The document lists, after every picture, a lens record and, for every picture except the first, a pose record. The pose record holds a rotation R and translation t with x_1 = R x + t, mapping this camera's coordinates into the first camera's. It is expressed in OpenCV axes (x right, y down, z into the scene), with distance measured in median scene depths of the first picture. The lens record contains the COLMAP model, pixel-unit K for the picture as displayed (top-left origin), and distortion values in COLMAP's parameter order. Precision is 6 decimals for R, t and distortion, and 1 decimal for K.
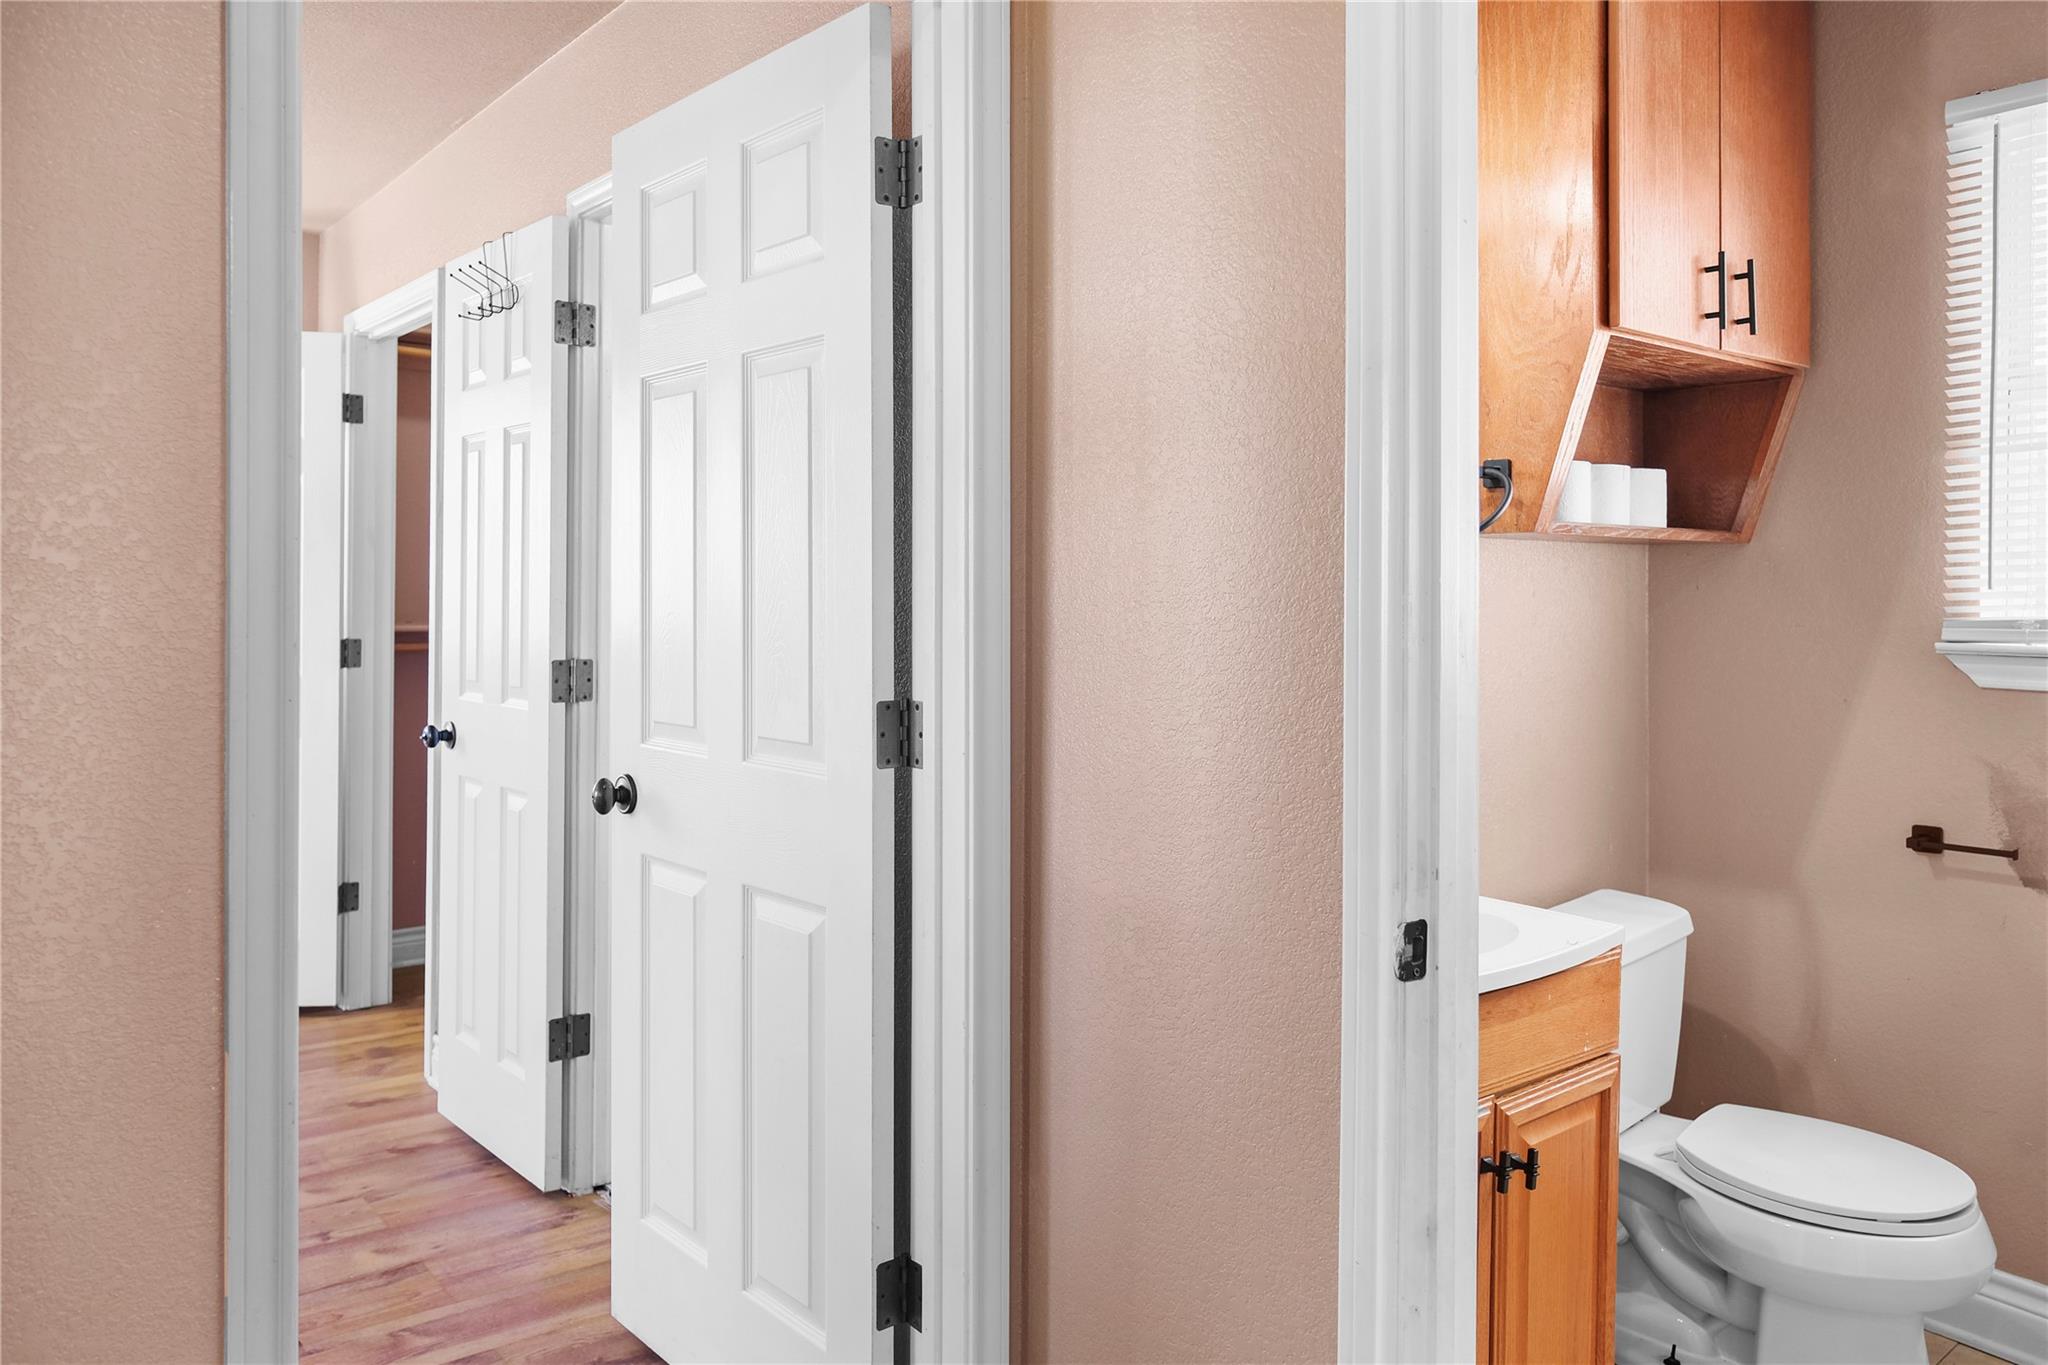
lens RADIAL K [[1452.6, 0, 1023.1], [0, 1452.6, 641.9], [0, 0, 1]] dist [-0.004224, 0.004489]
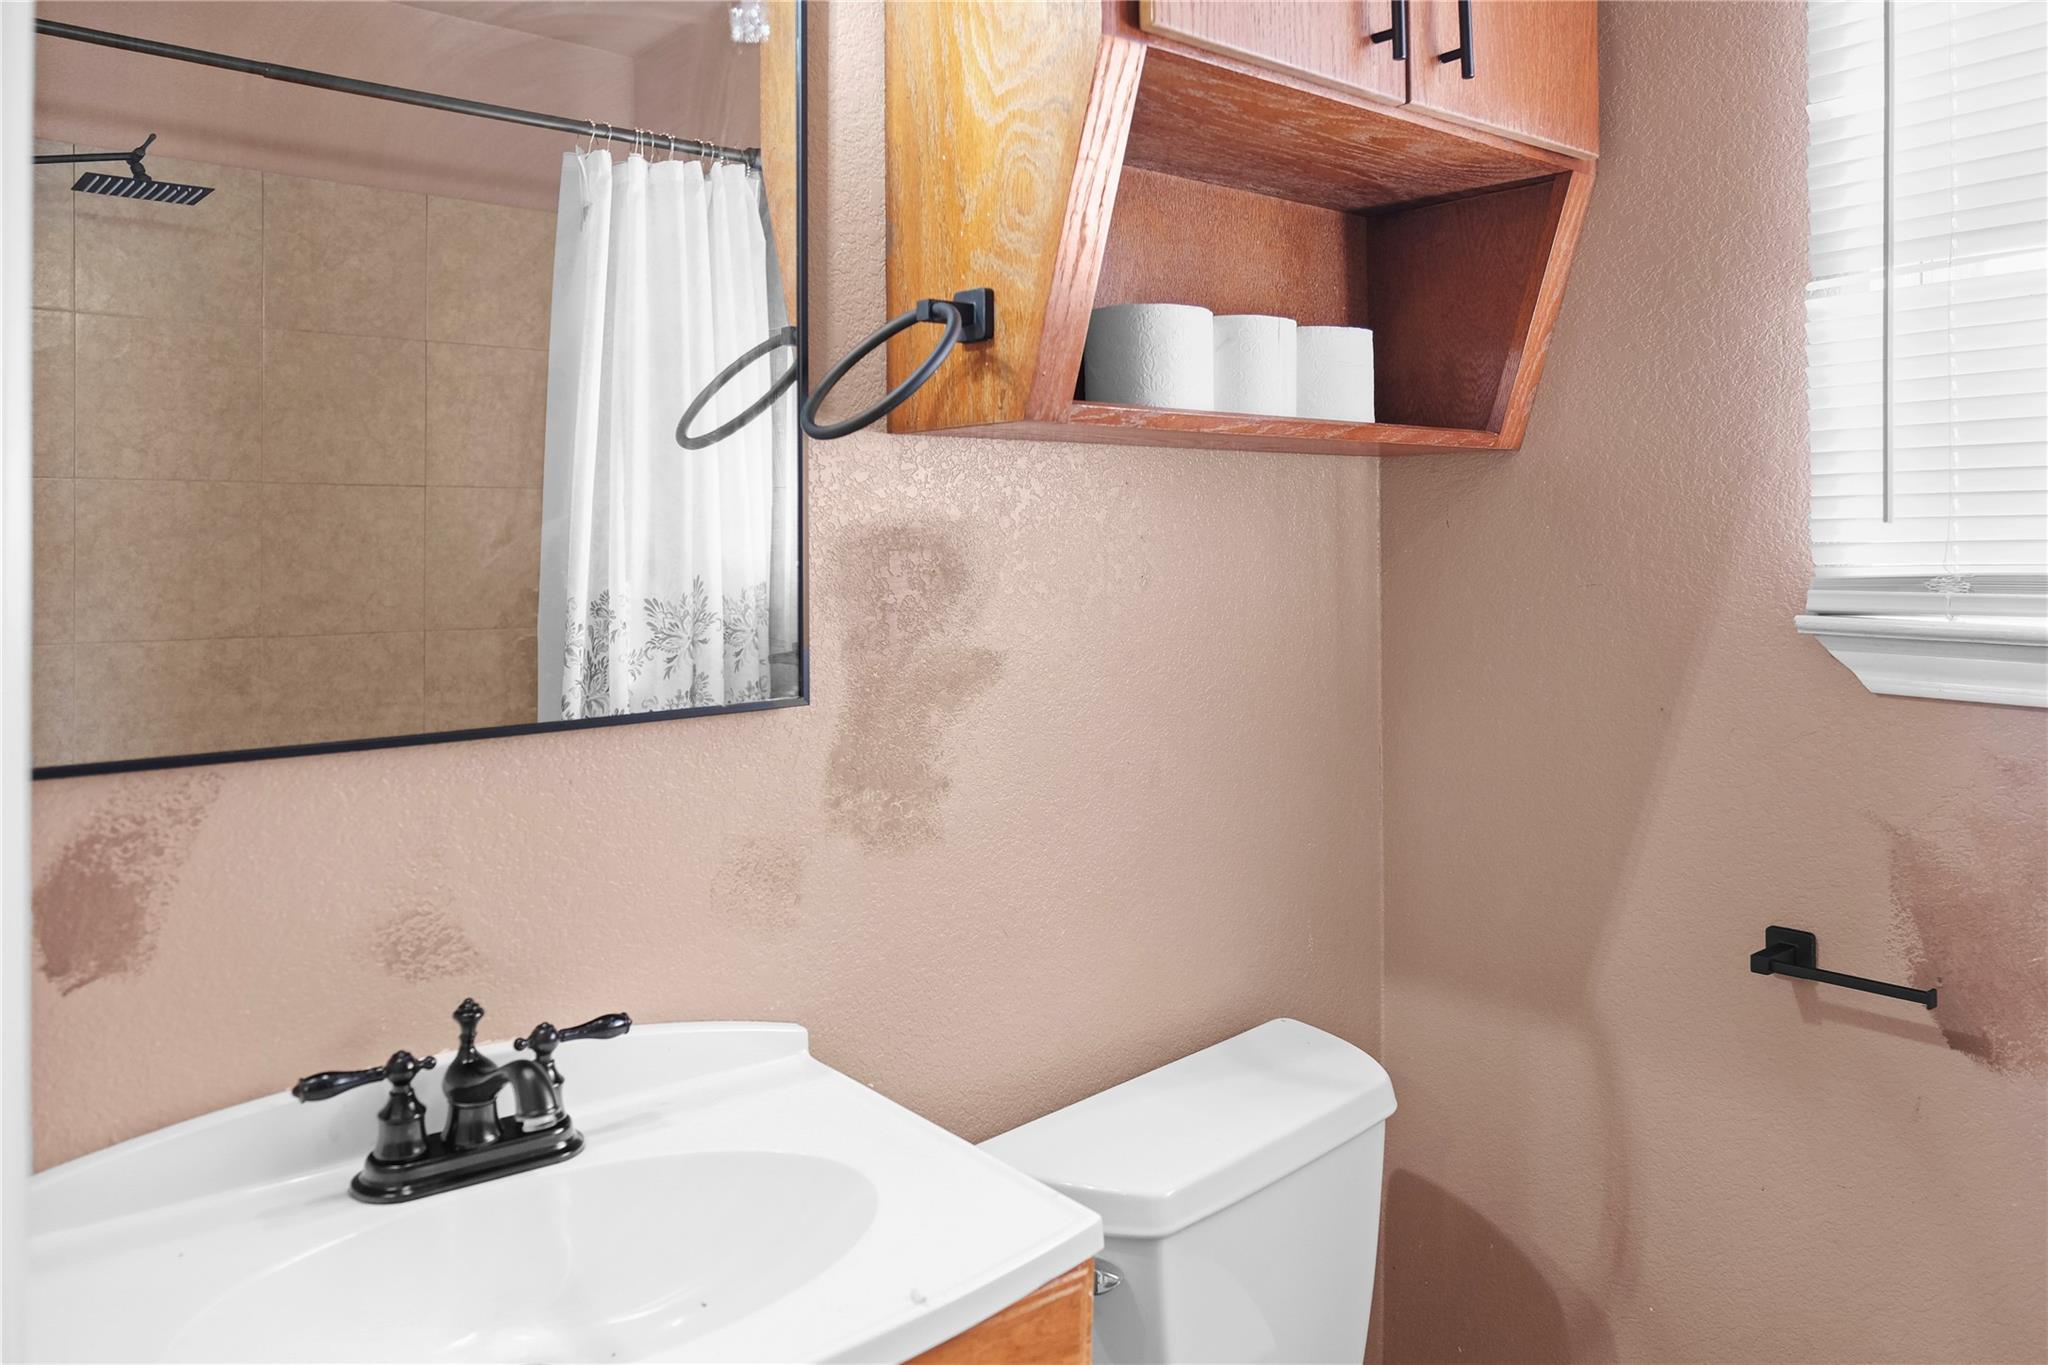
lens RADIAL K [[1452.4, 0, 1033.0], [0, 1452.4, 582.2], [0, 0, 1]] dist [-0.008754, 0.002997]
pose [[0.999871, -0.003204, -0.015720, 0.336499], [0.003066, 0.999957, -0.008791, -0.008294], [0.015748, 0.008742, 0.999838, 0.422594]]
